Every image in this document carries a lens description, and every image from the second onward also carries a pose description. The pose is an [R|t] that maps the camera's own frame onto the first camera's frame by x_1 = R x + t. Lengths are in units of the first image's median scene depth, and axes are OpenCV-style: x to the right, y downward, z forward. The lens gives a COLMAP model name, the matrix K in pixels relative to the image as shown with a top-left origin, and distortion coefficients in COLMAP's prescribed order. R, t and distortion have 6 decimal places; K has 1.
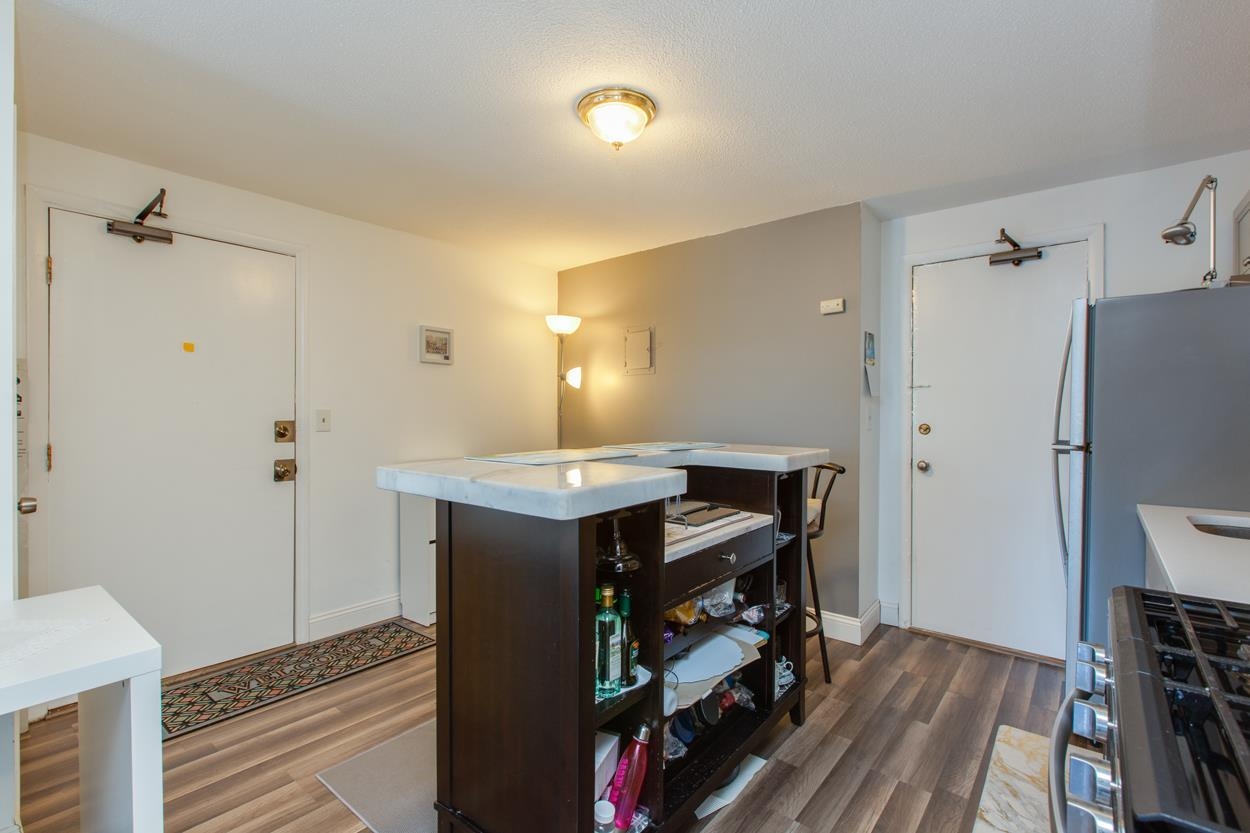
lens RADIAL K [[562.1, 0, 593.4], [0, 562.1, 408.7], [0, 0, 1]] dist [0.001819, 0.000266]
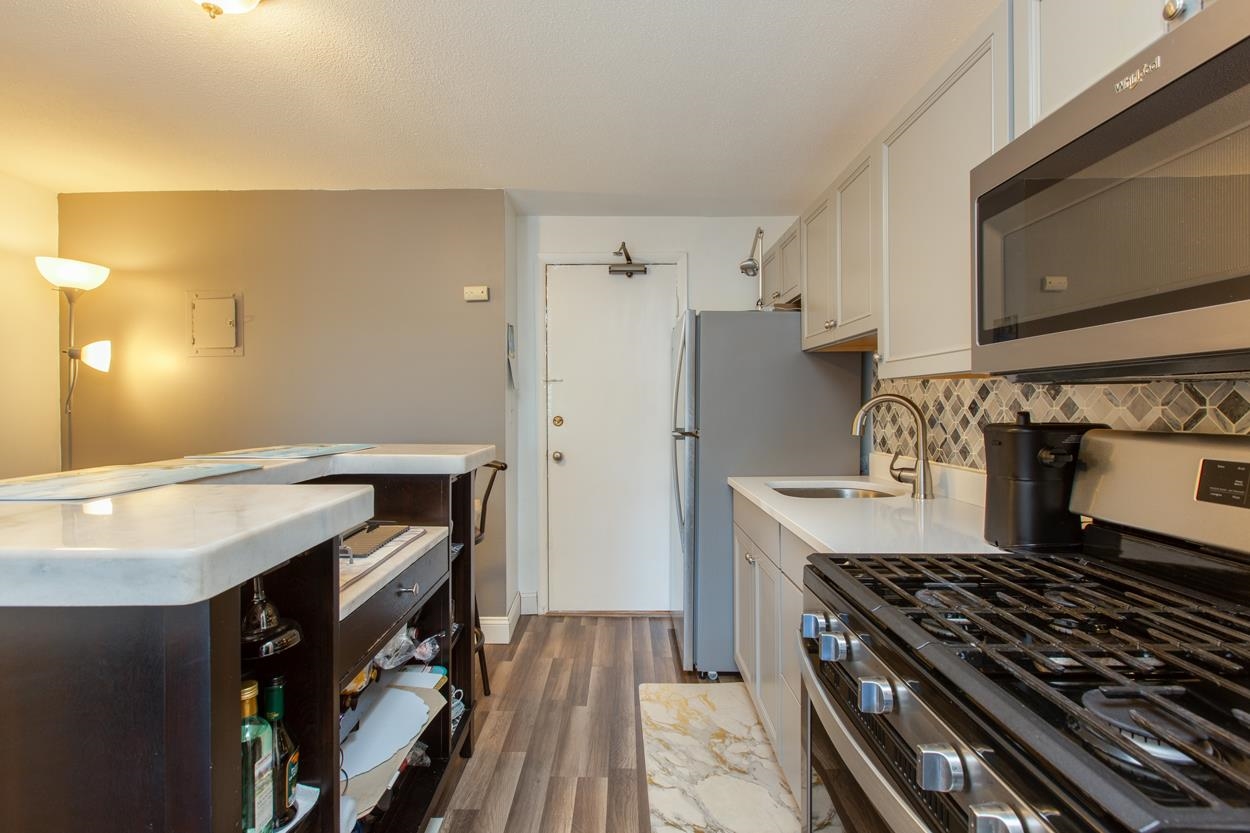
lens RADIAL K [[562.1, 0, 593.4], [0, 562.1, 408.7], [0, 0, 1]] dist [0.001819, 0.000266]
pose [[0.749124, -0.006411, 0.662399, -0.074362], [0.000215, 0.999955, 0.009434, 0.003875], [-0.662430, -0.006925, 0.749092, 0.212116]]
